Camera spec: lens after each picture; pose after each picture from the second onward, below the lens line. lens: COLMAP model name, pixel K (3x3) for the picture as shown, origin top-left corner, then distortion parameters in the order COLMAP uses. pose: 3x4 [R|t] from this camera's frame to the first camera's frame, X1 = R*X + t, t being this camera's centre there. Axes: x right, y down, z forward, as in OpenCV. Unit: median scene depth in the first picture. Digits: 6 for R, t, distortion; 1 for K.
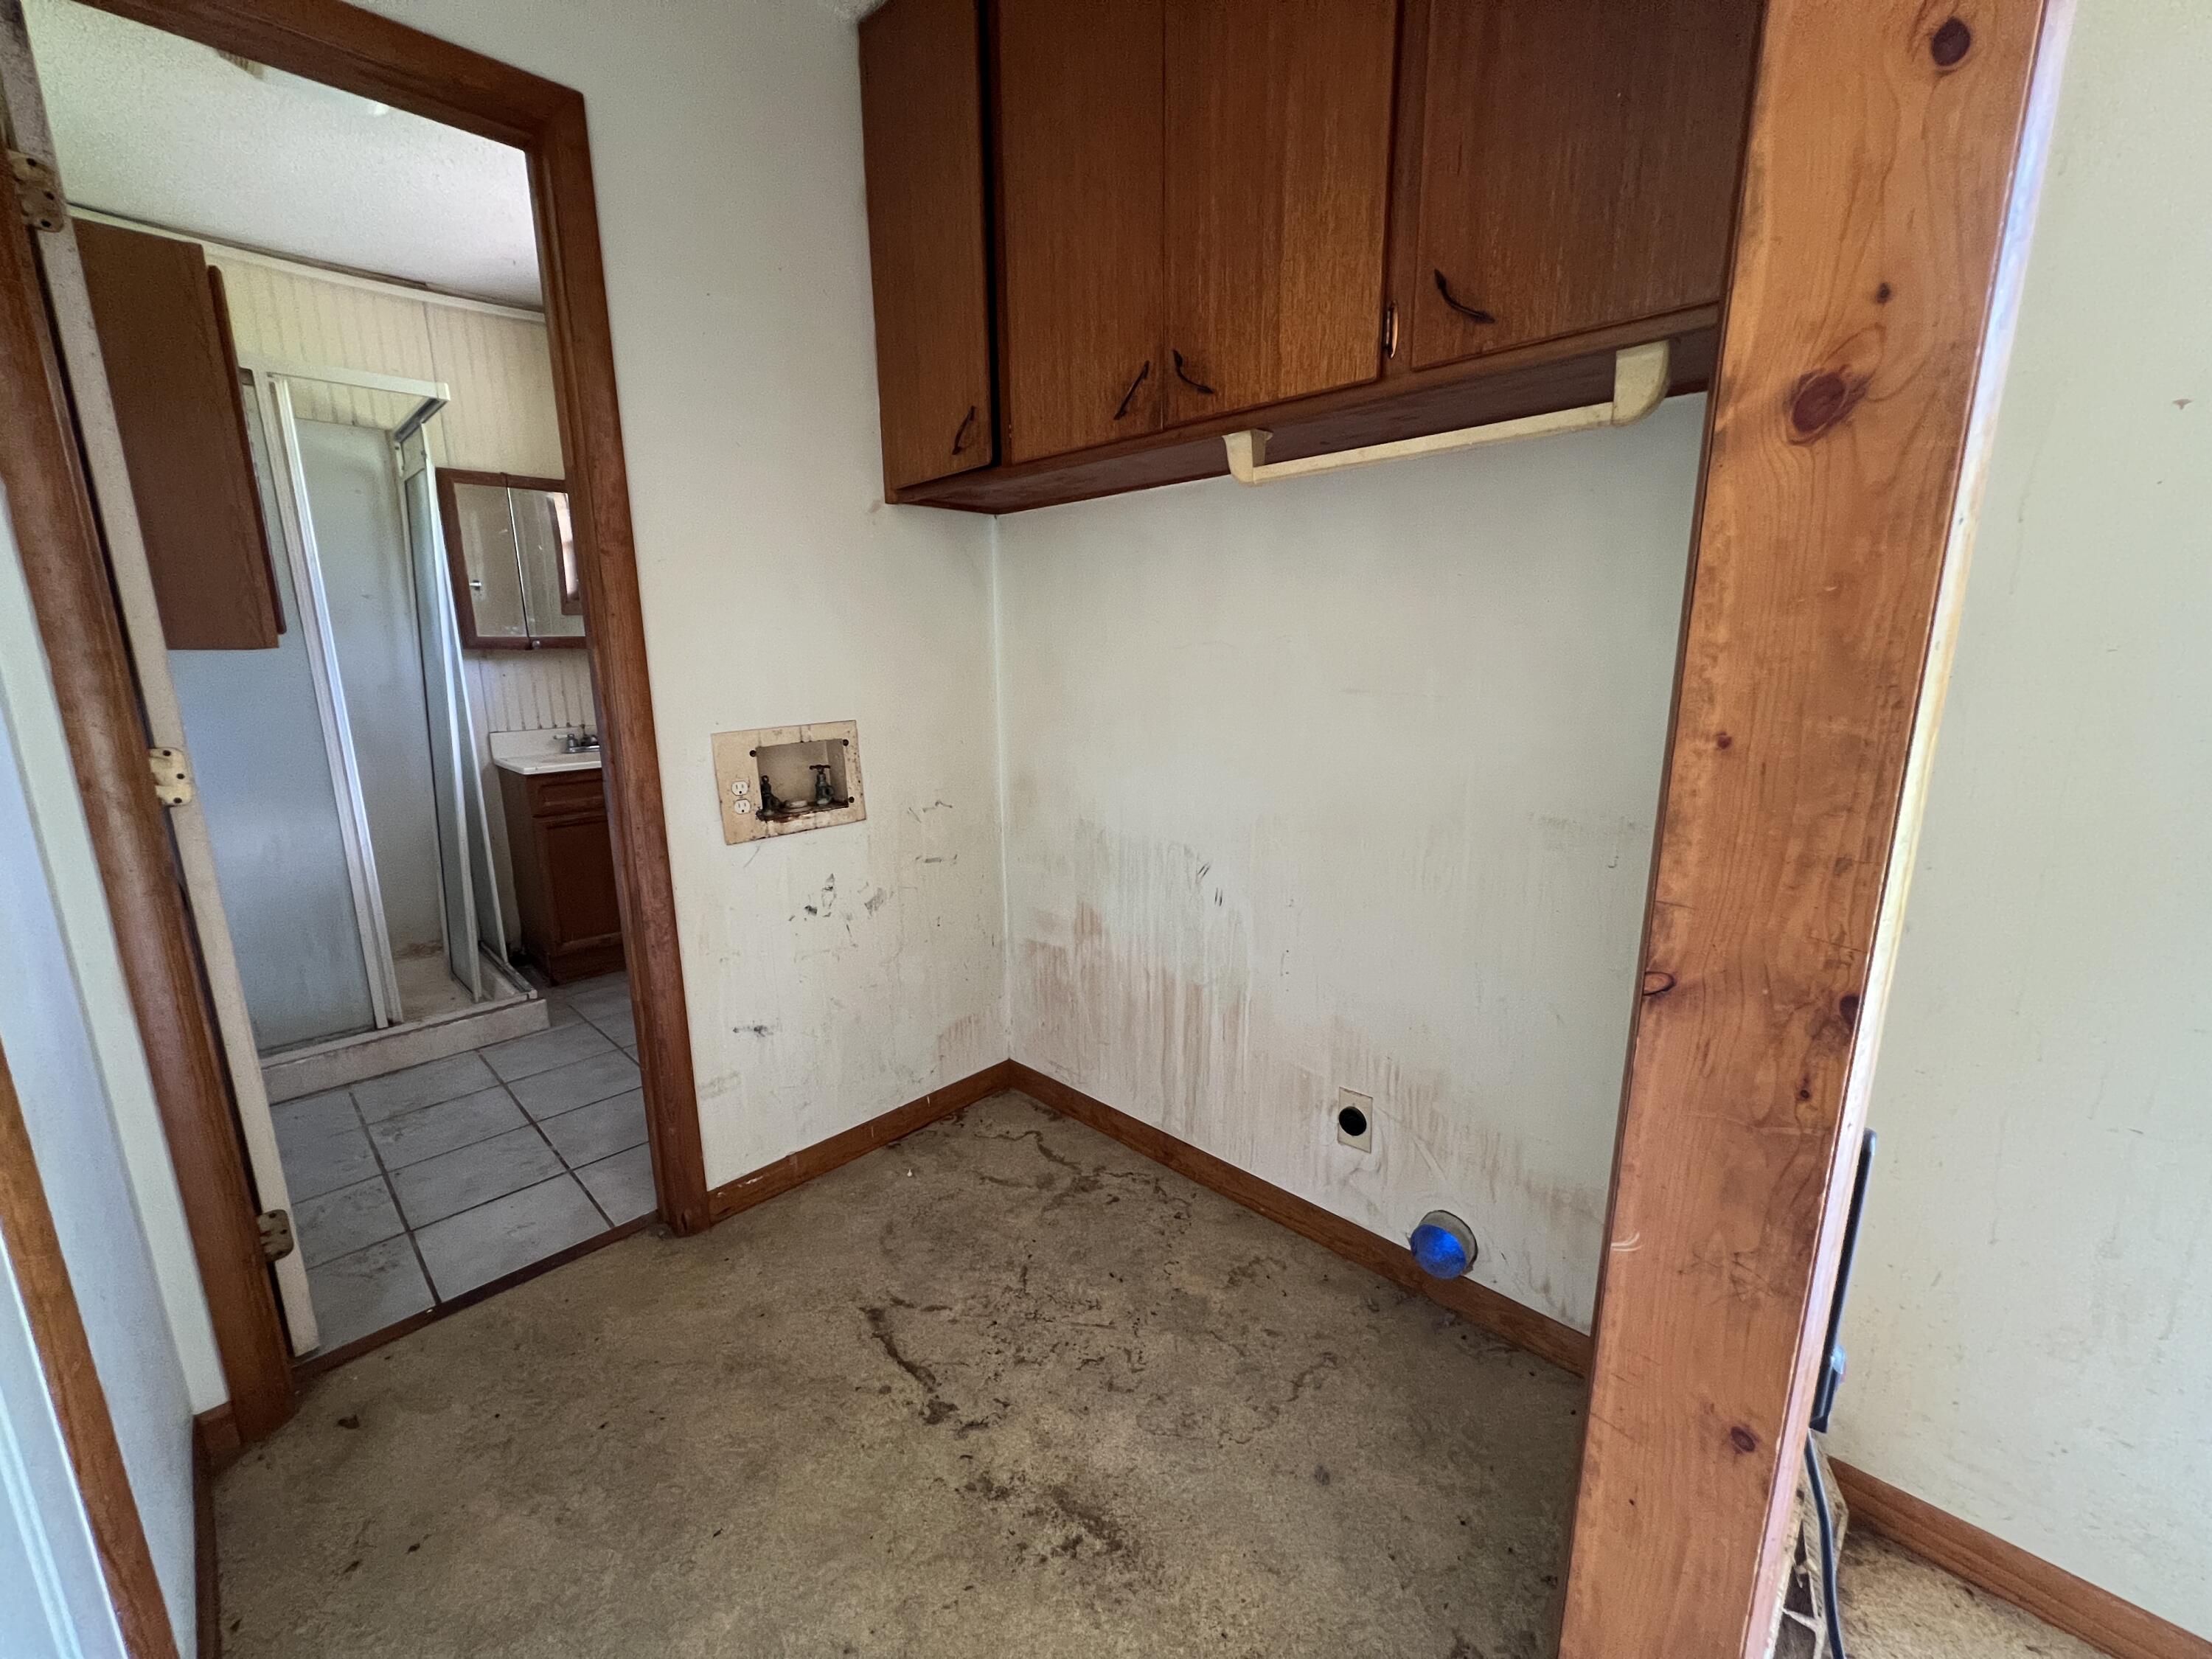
lens RADIAL K [[881.7, 0, 1101.2], [0, 881.7, 832.4], [0, 0, 1]] dist [0.001634, -0.000101]
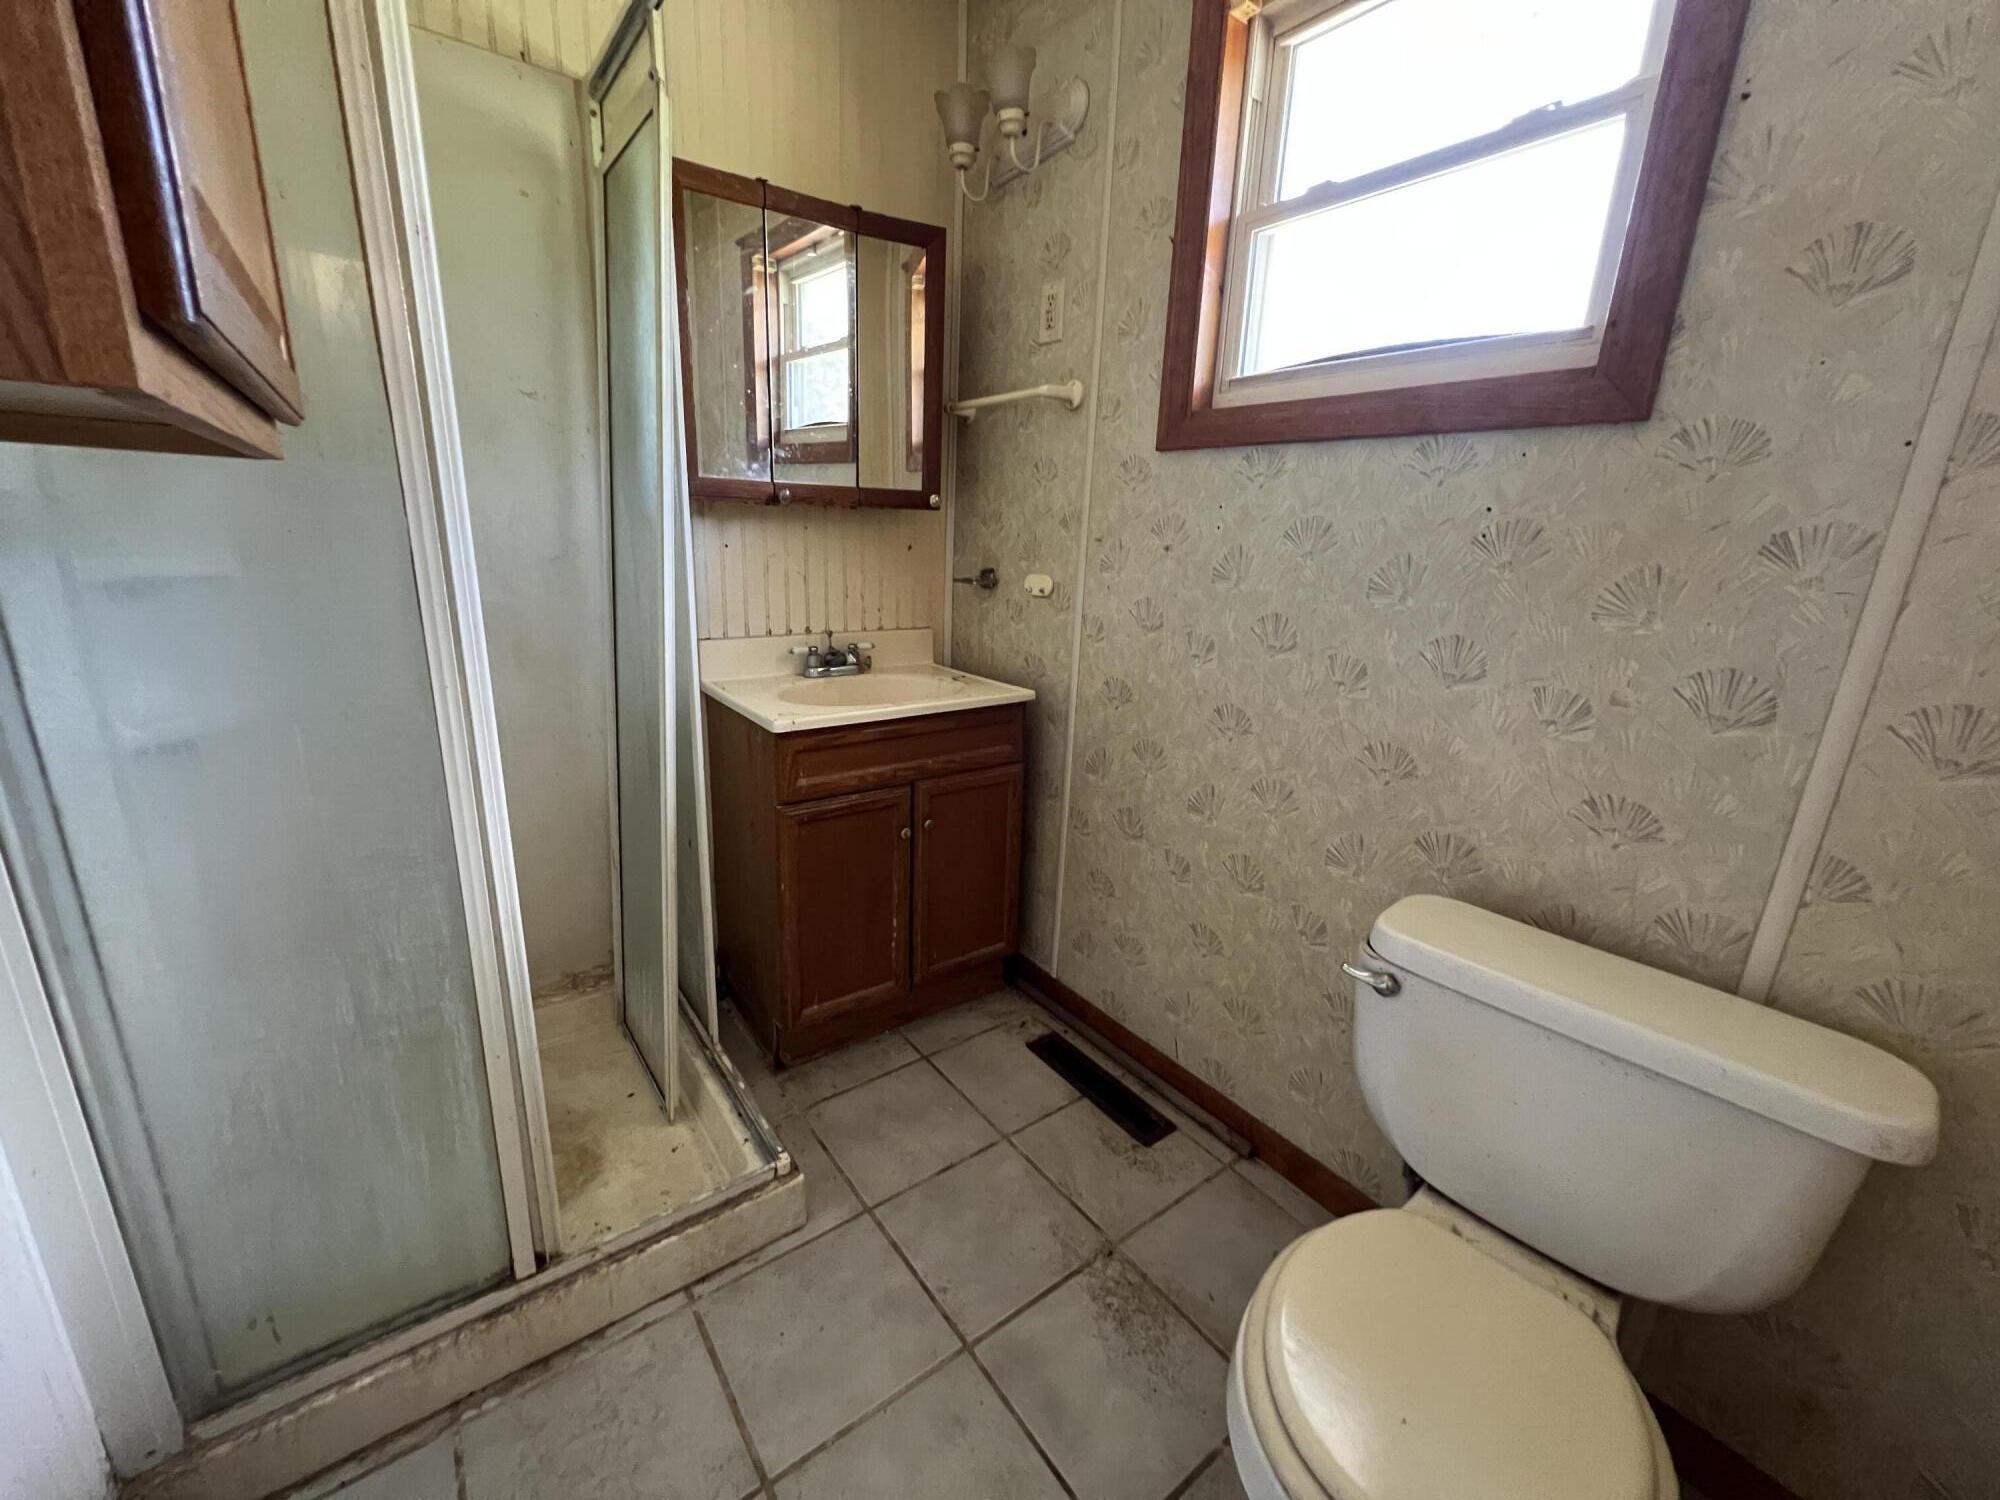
lens RADIAL K [[797.2, 0, 1000.5], [0, 797.2, 744.4], [0, 0, 1]] dist [0.001634, -0.000101]
pose [[0.987015, 0.087876, -0.134459, -0.443668], [-0.080365, 0.994939, 0.060313, -0.099291], [0.139078, -0.048724, 0.989082, 0.523054]]
